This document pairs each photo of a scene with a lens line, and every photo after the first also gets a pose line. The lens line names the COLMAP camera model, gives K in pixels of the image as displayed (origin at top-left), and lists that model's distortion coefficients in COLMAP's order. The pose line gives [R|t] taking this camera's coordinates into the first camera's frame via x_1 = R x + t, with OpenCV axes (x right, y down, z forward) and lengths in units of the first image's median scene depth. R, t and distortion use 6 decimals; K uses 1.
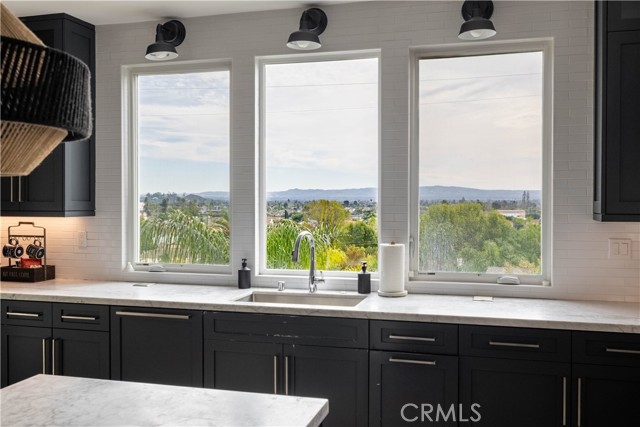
lens RADIAL K [[673.2, 0, 320.0], [0, 673.2, 213.5], [0, 0, 1]] dist [-0.008714, -0.003711]
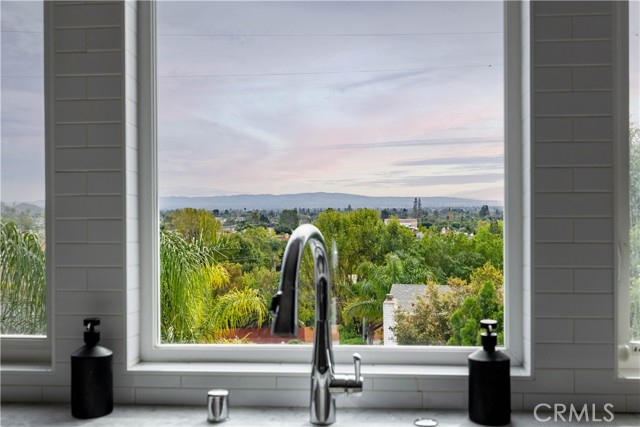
lens RADIAL K [[673.2, 0, 320.0], [0, 673.2, 213.5], [0, 0, 1]] dist [-0.008714, -0.003711]
pose [[0.976786, -0.004192, 0.214175, -0.019368], [0.008957, 0.999733, -0.021282, 0.006741], [-0.214028, 0.022706, 0.976564, 0.171884]]
